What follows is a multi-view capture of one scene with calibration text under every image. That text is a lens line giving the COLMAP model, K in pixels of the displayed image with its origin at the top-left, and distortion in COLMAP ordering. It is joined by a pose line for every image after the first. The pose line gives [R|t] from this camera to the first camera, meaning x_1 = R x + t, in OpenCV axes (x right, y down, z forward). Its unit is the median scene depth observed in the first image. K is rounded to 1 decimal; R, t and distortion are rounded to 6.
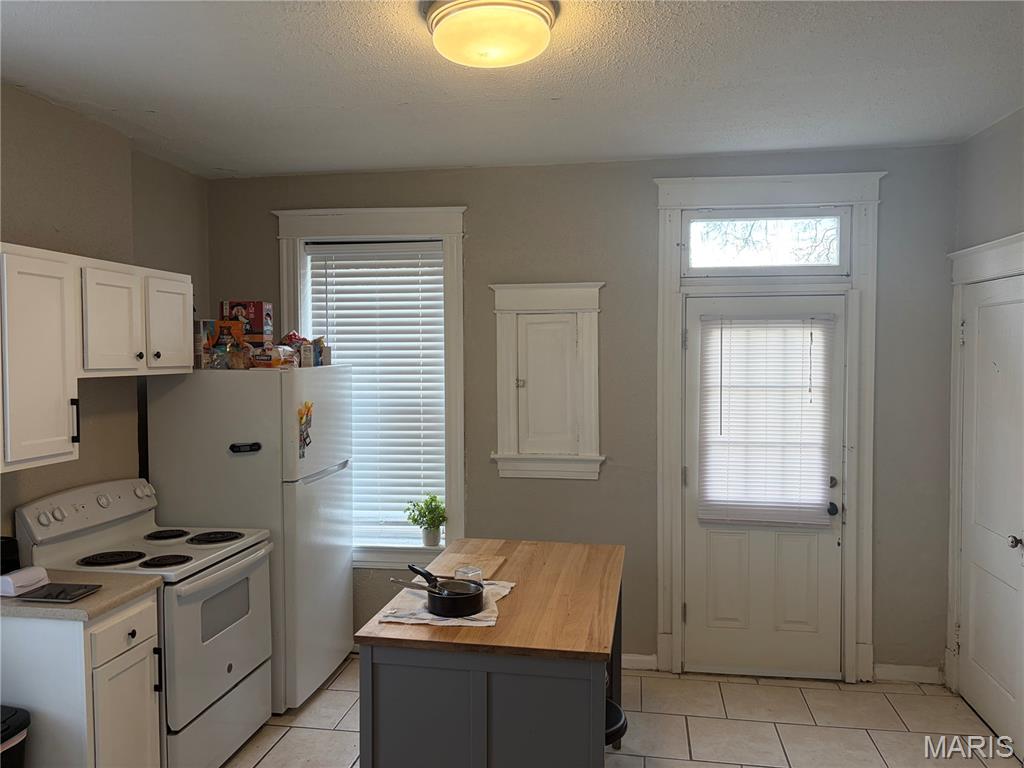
lens RADIAL K [[773.5, 0, 503.6], [0, 773.5, 387.7], [0, 0, 1]] dist [0.077293, -0.002558]
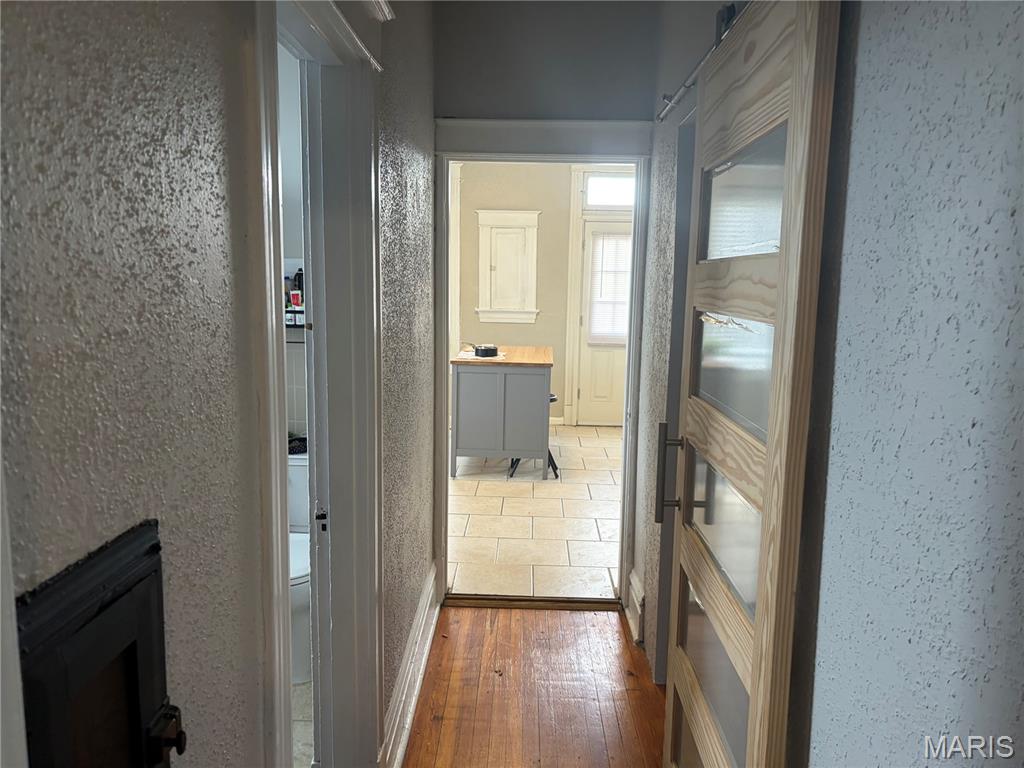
lens RADIAL K [[773.5, 0, 517.4], [0, 773.5, 393.5], [0, 0, 1]] dist [0.077293, -0.002558]
pose [[0.987528, 0.000252, 0.157440, -0.203574], [-0.016903, 0.994388, 0.104431, 0.094781], [-0.156531, -0.105790, 0.981991, -0.787949]]
